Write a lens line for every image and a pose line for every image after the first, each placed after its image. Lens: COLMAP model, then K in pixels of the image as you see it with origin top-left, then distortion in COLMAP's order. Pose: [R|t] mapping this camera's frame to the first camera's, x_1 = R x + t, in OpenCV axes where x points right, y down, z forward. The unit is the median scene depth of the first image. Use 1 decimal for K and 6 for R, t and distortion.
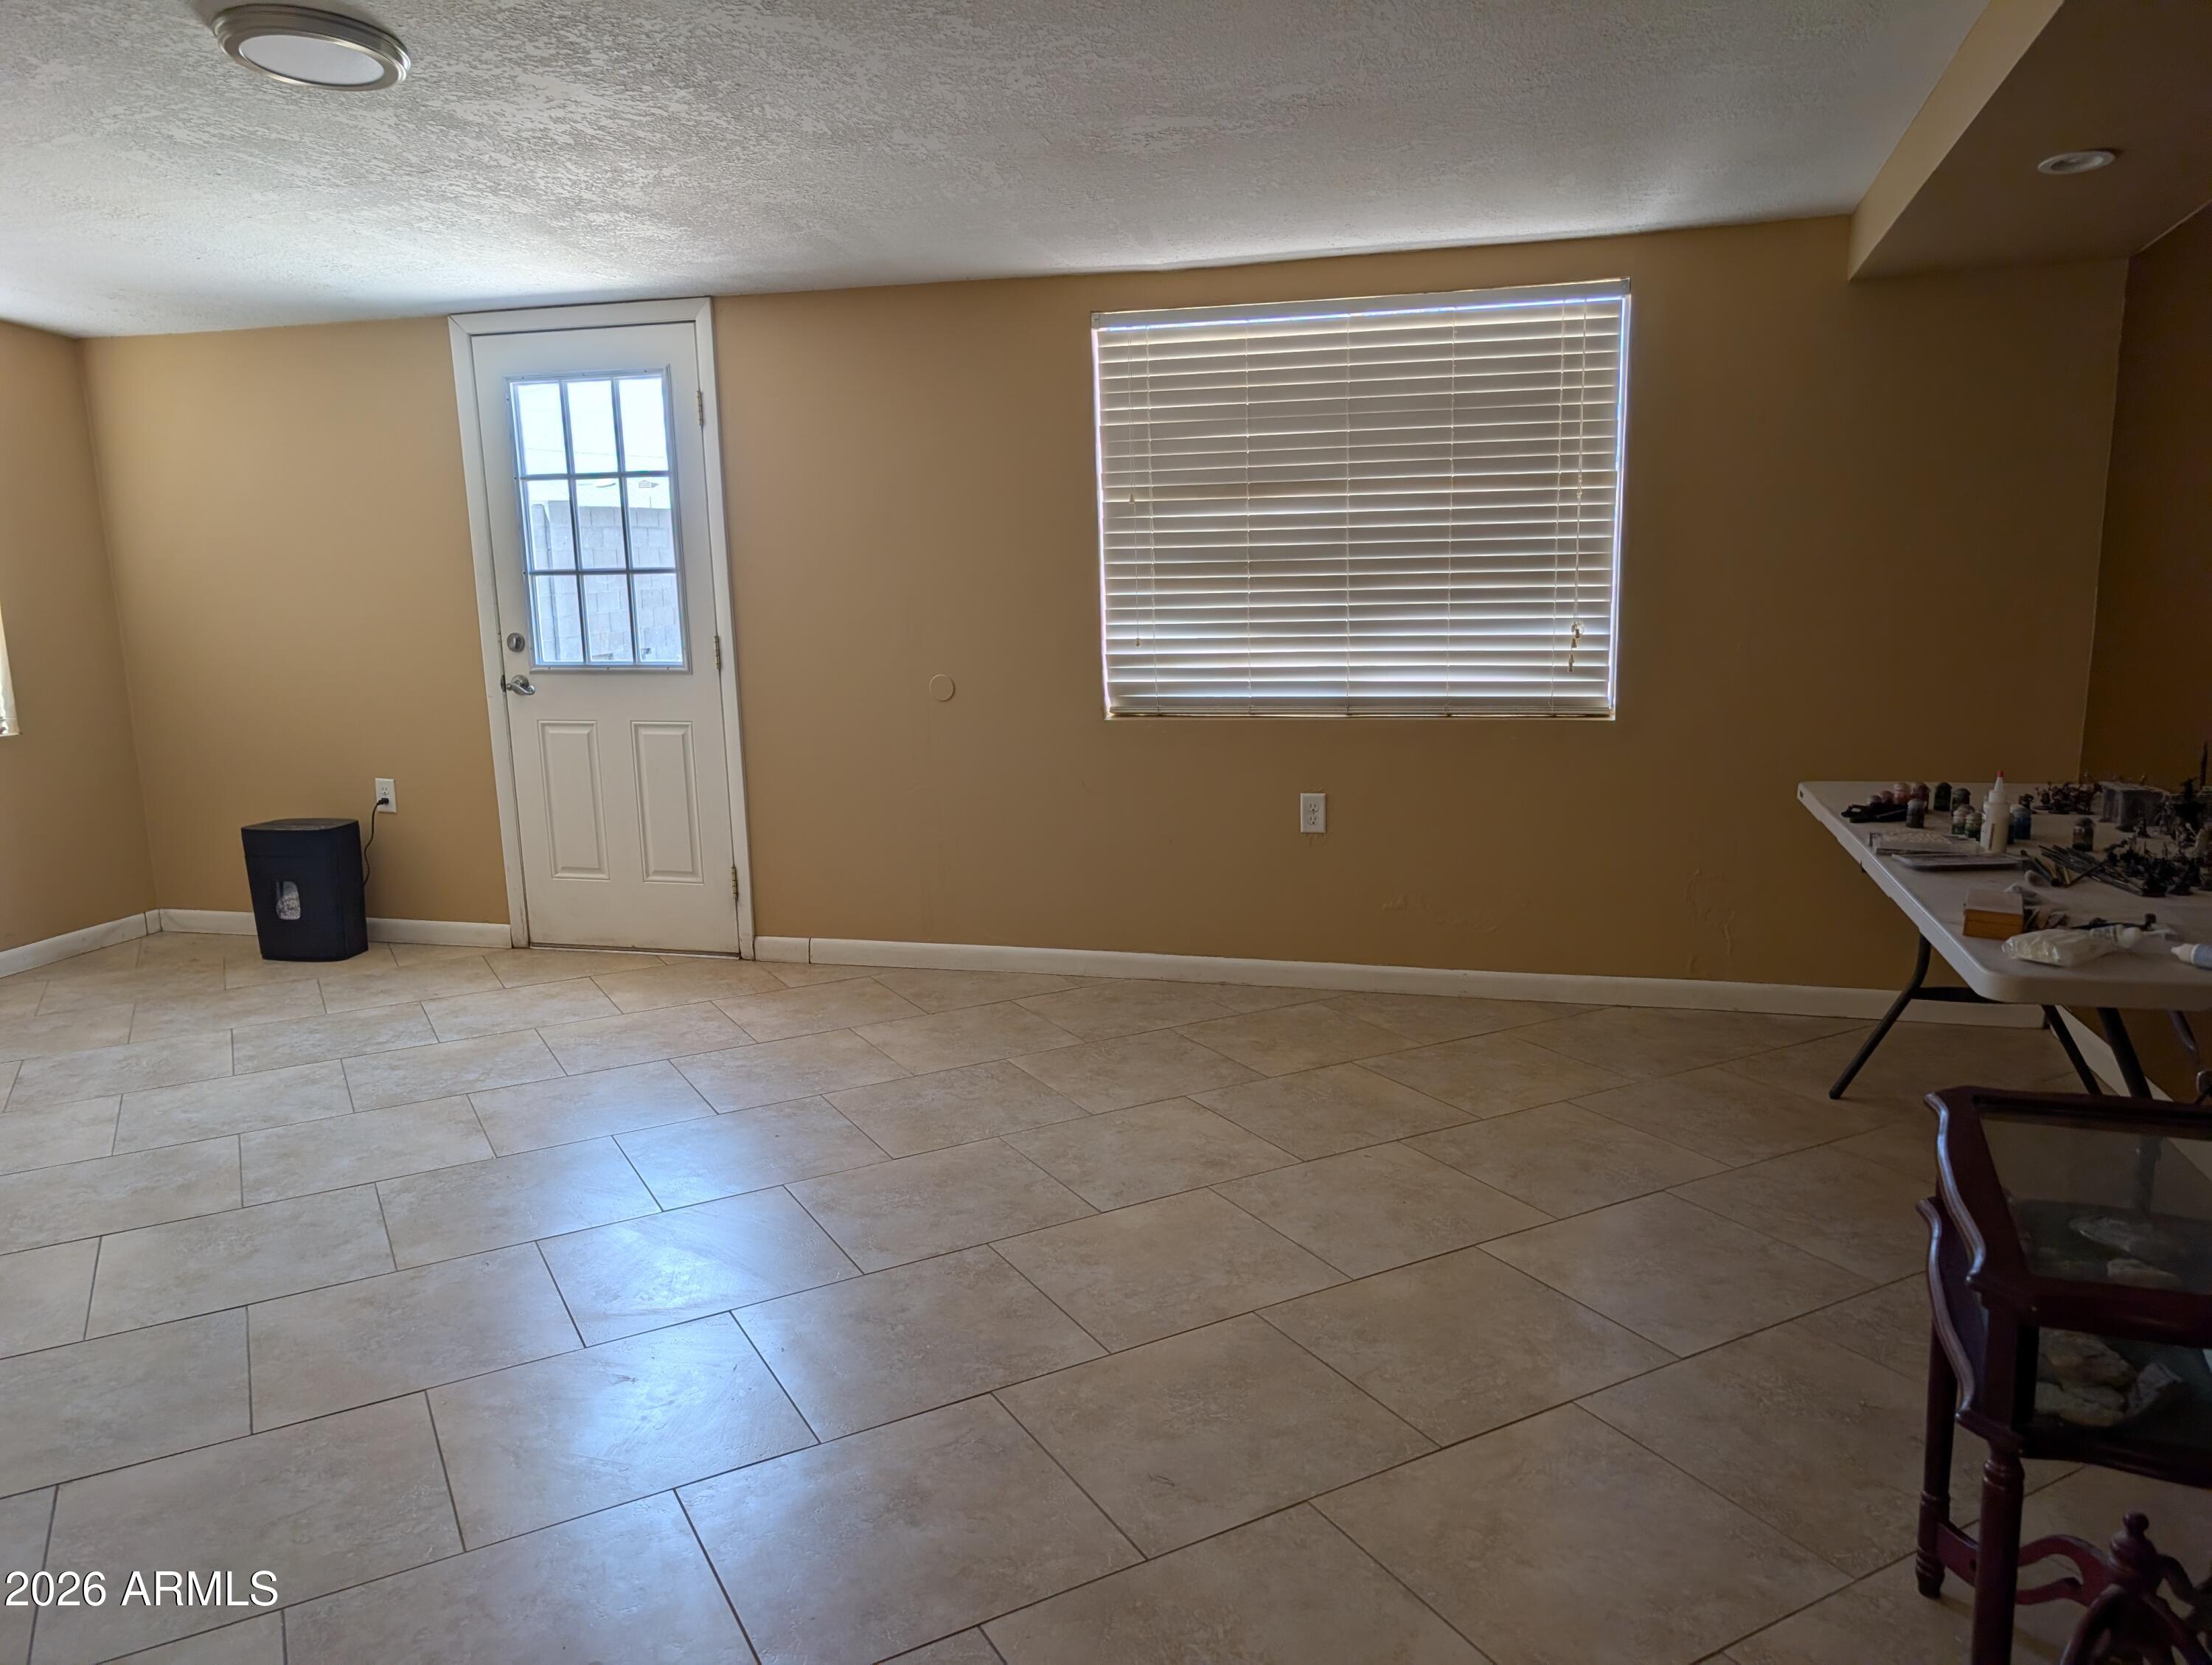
lens RADIAL K [[1591.8, 0, 1123.2], [0, 1591.8, 842.1], [0, 0, 1]] dist [0.025092, -0.022247]
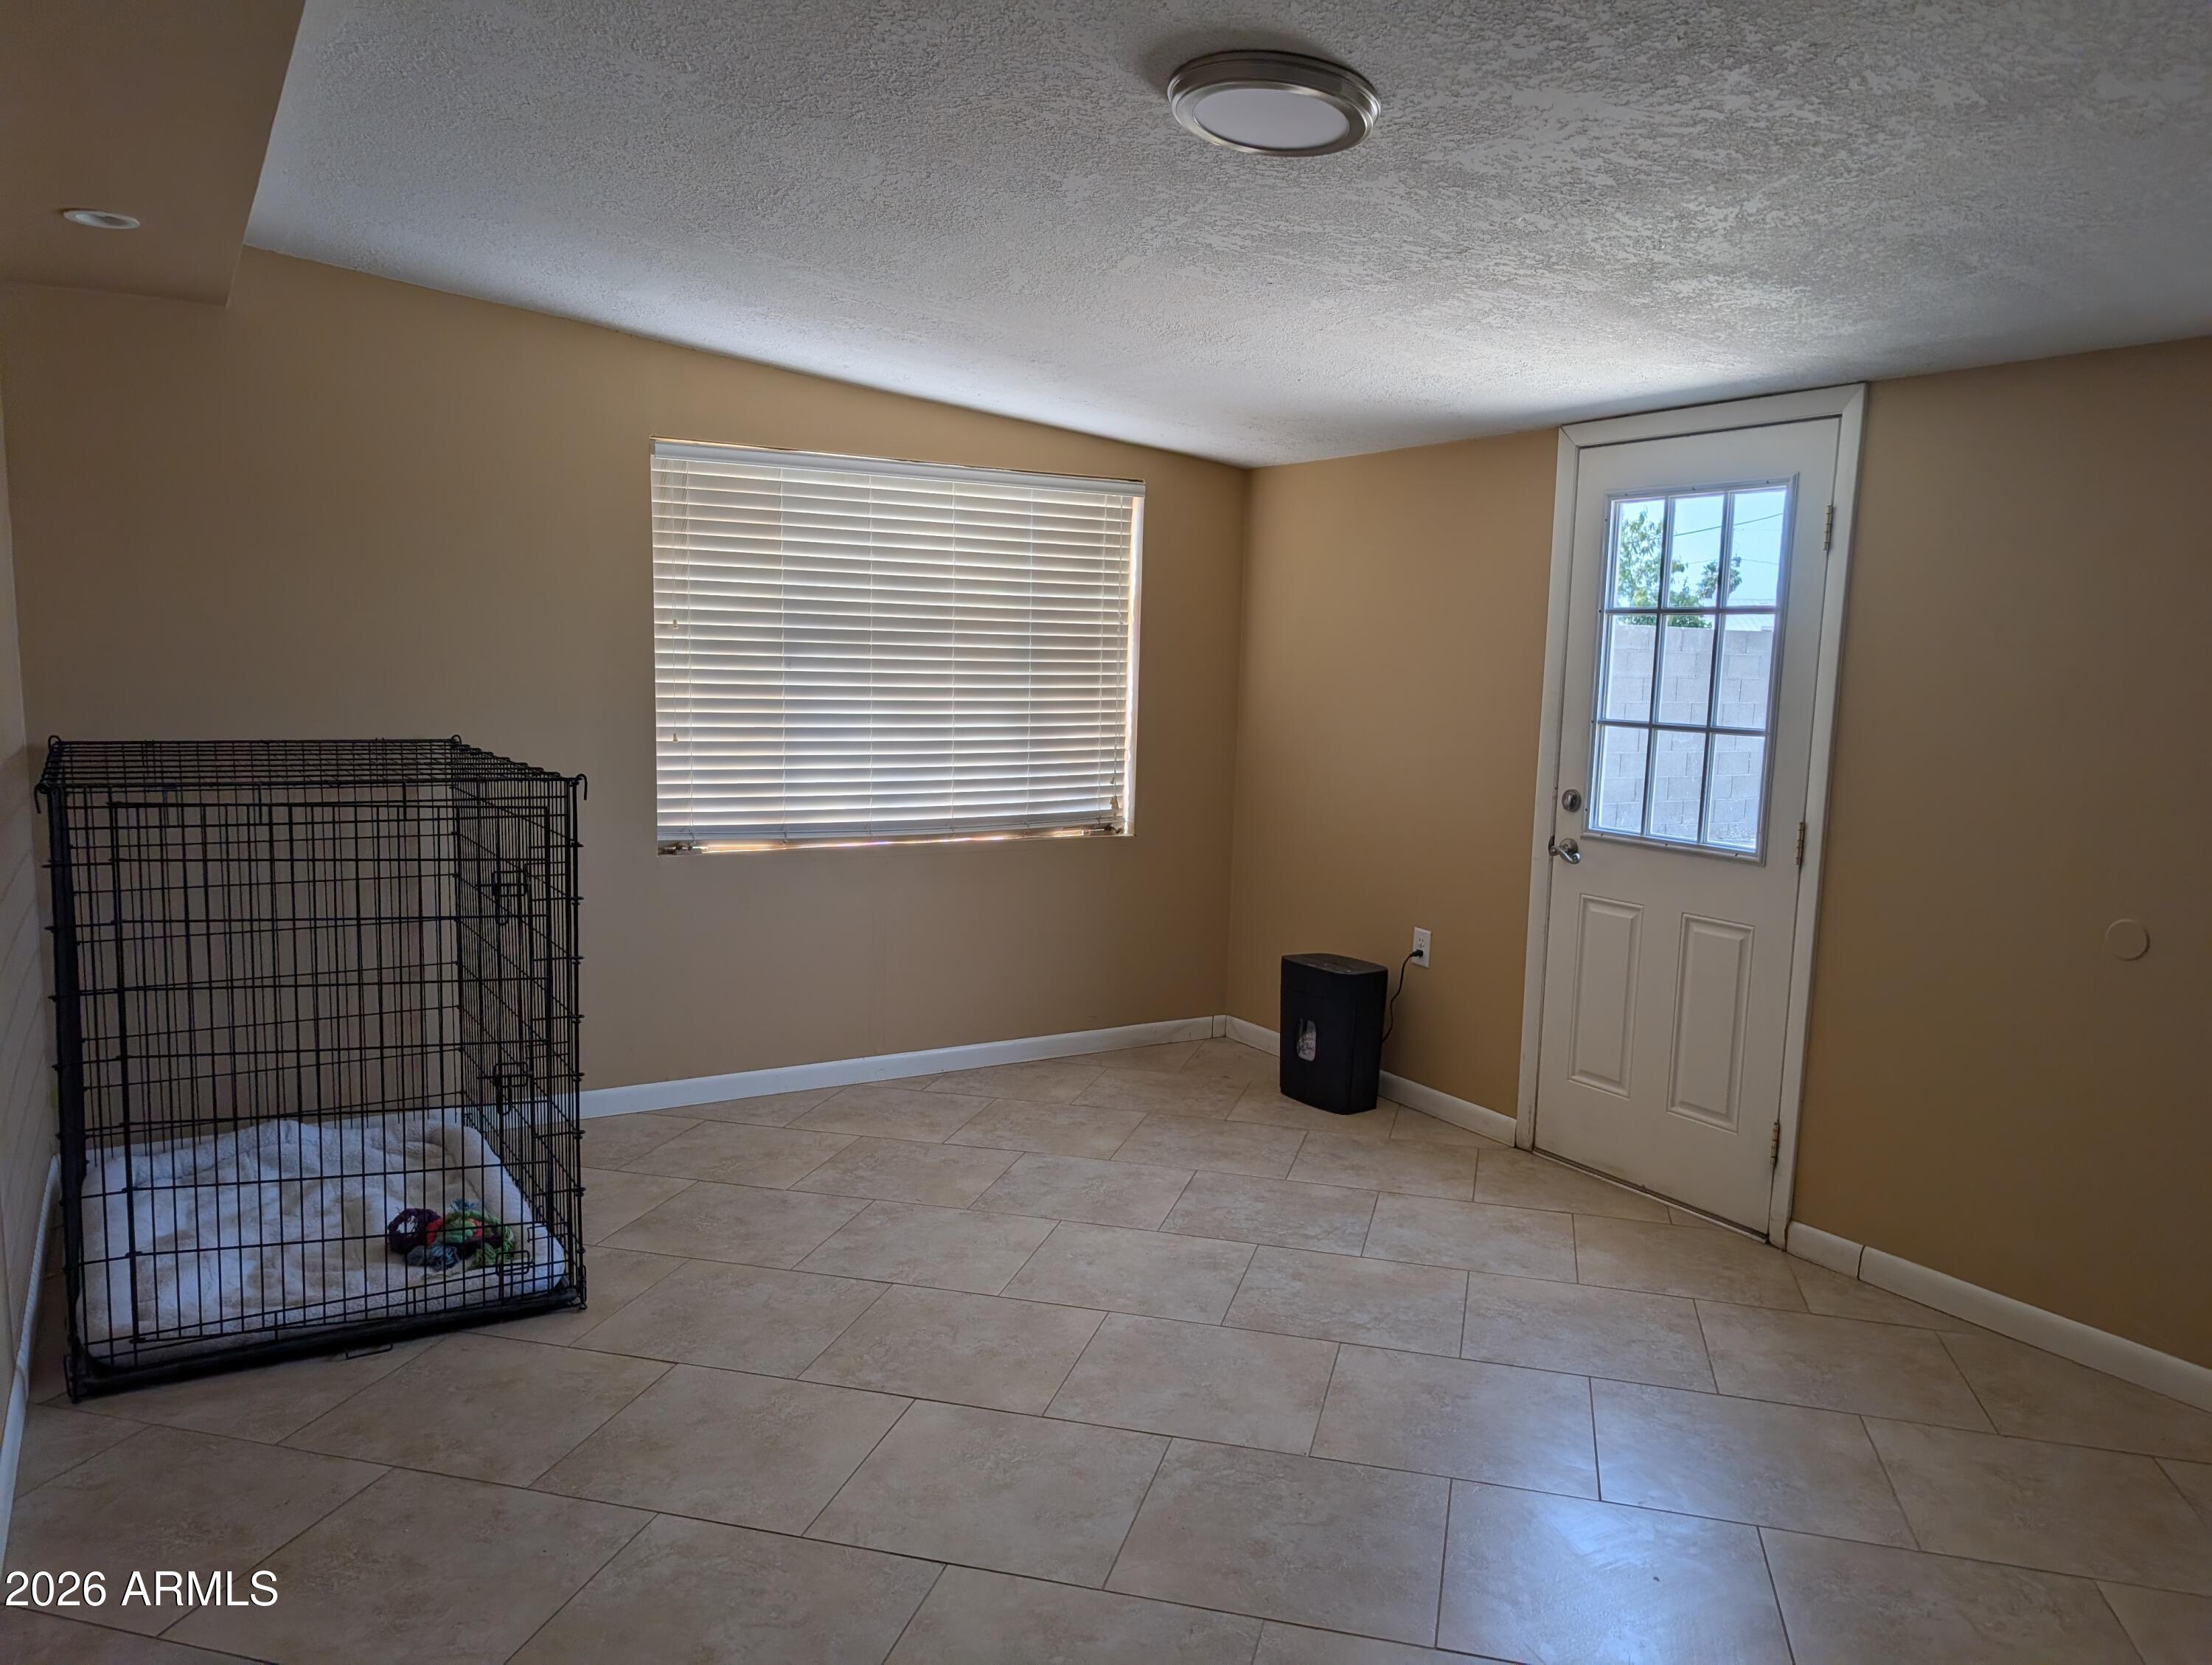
lens RADIAL K [[1591.8, 0, 1107.5], [0, 1591.8, 869.0], [0, 0, 1]] dist [0.025092, -0.022247]
pose [[0.720710, 0.138256, -0.679310, 0.030813], [-0.174646, 0.984516, 0.015083, -0.069899], [0.670877, 0.107769, 0.733696, 0.252108]]
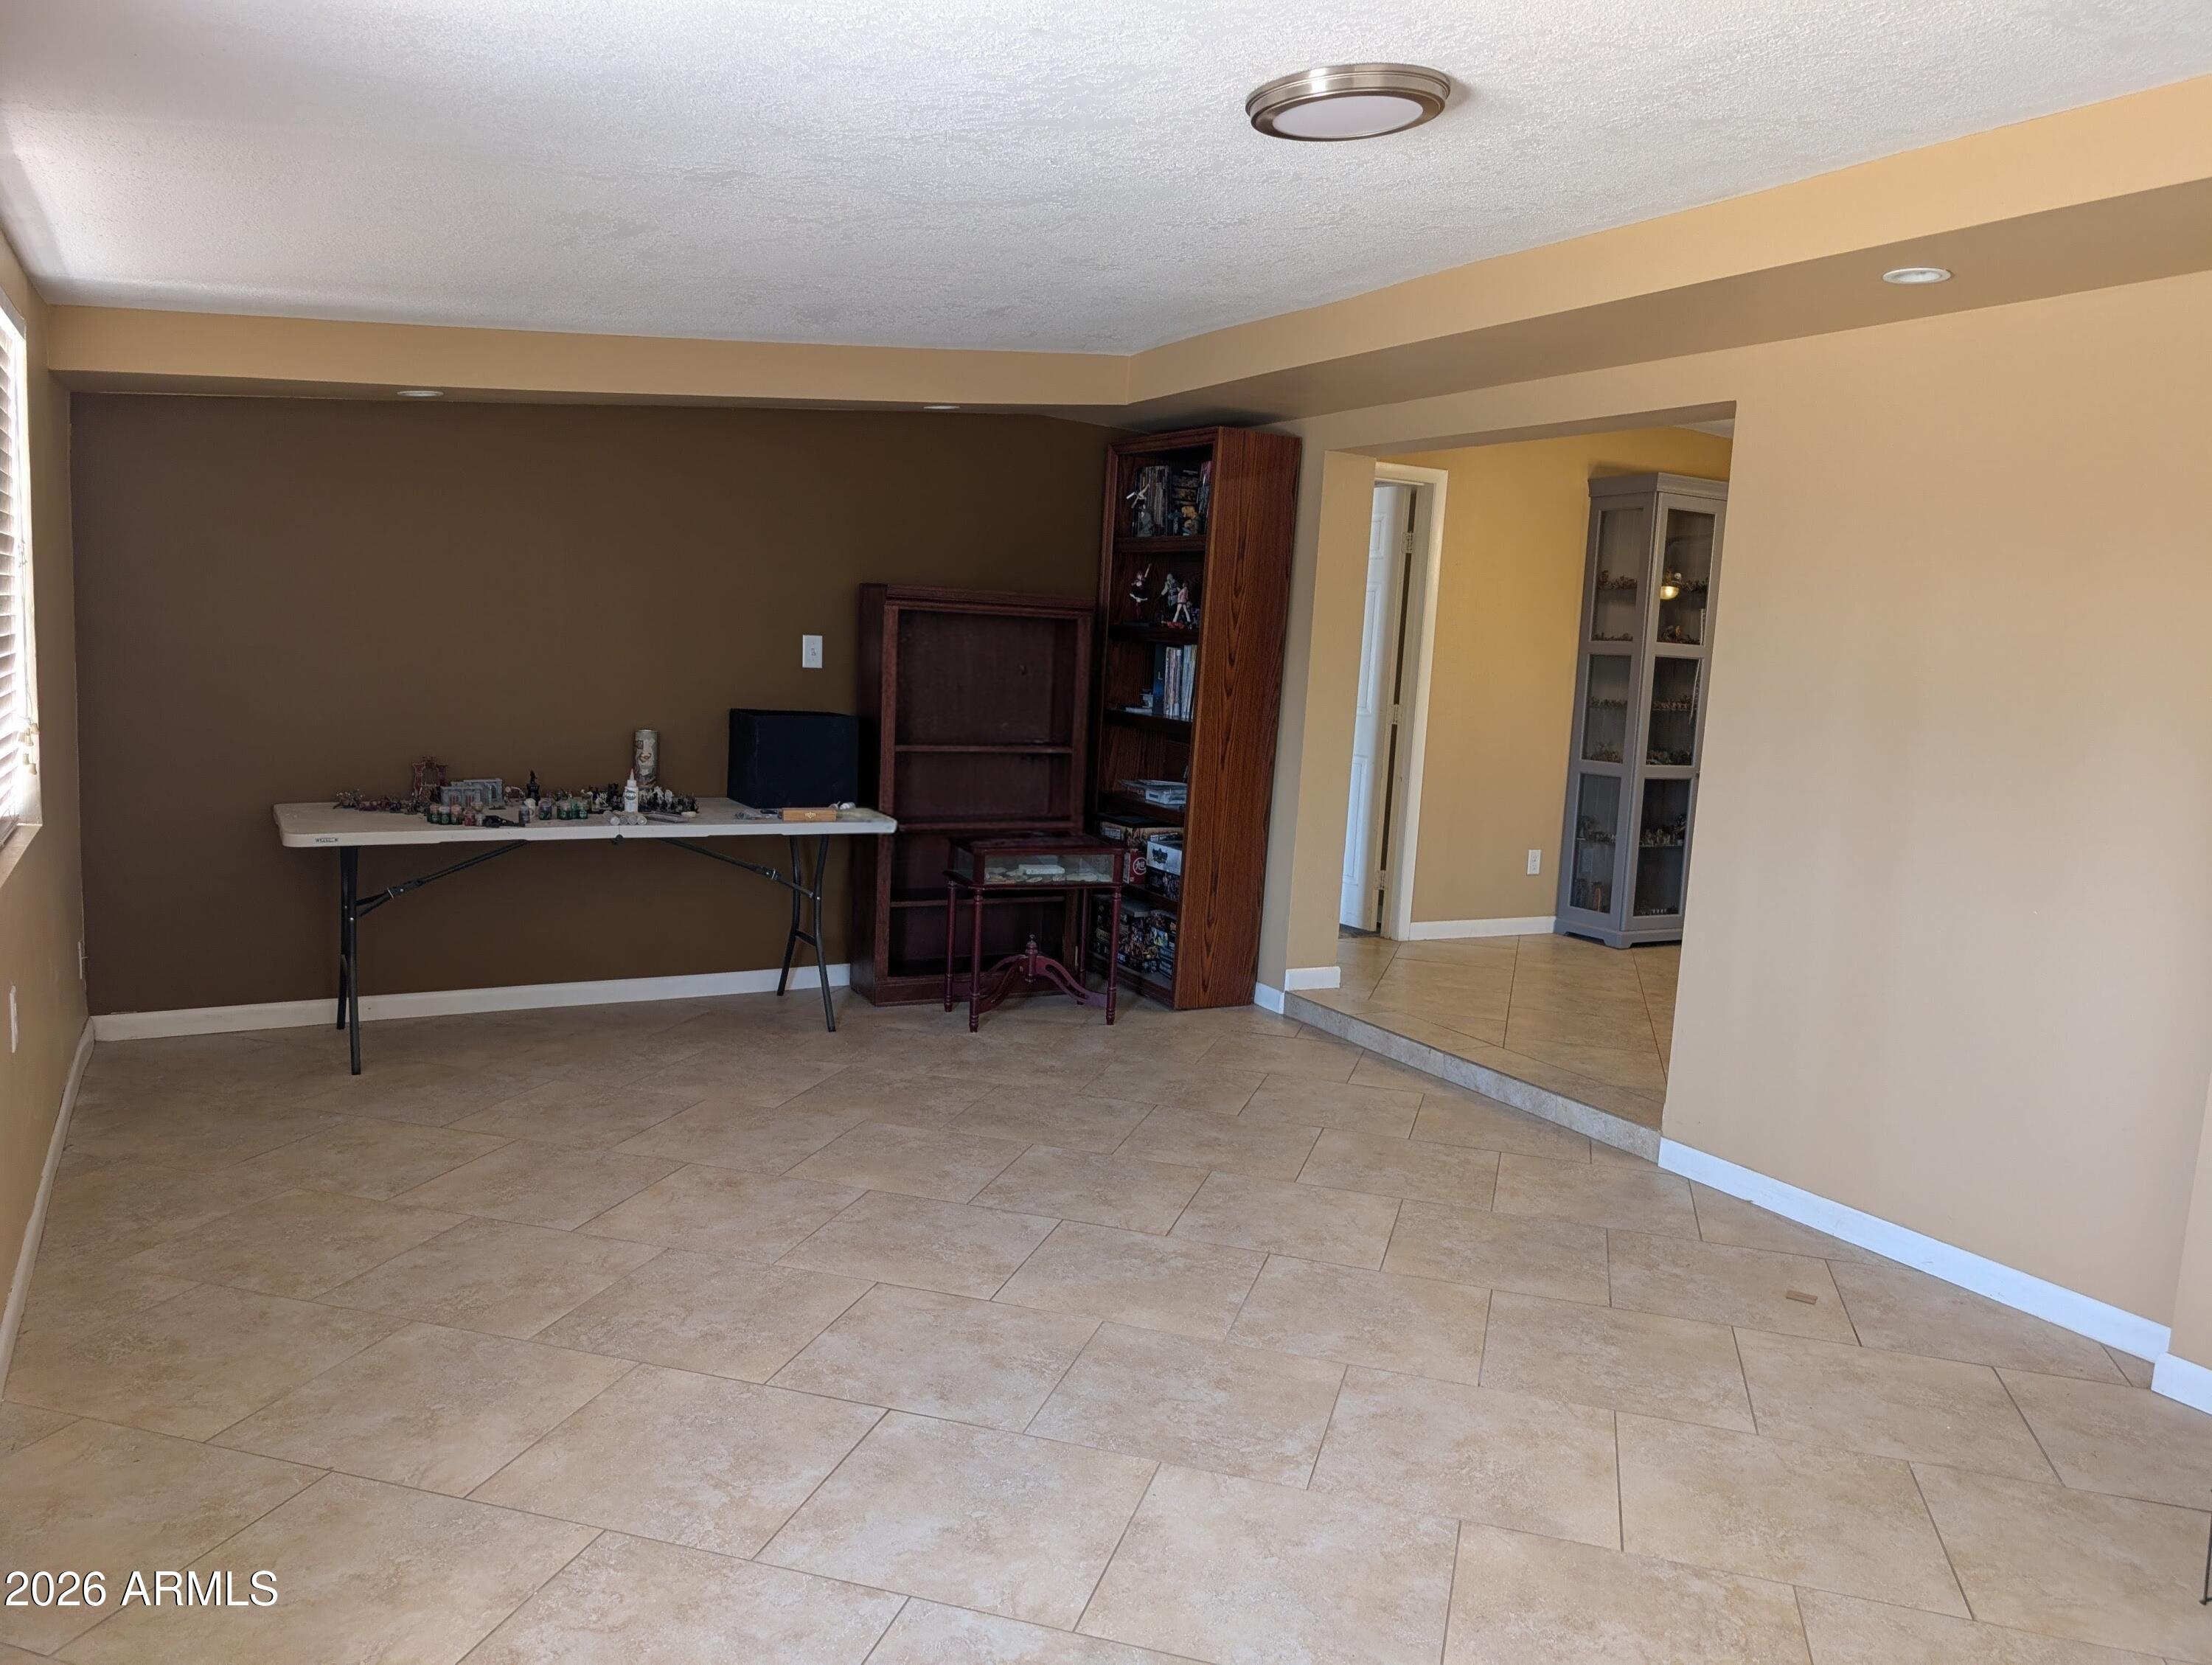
lens RADIAL K [[1591.8, 0, 1102.0], [0, 1591.8, 834.2], [0, 0, 1]] dist [0.025092, -0.022247]
pose [[-0.698417, -0.099164, 0.708788, -0.707909], [0.099150, 0.967398, 0.233045, -0.217875], [-0.708790, 0.233039, -0.665815, 1.170300]]
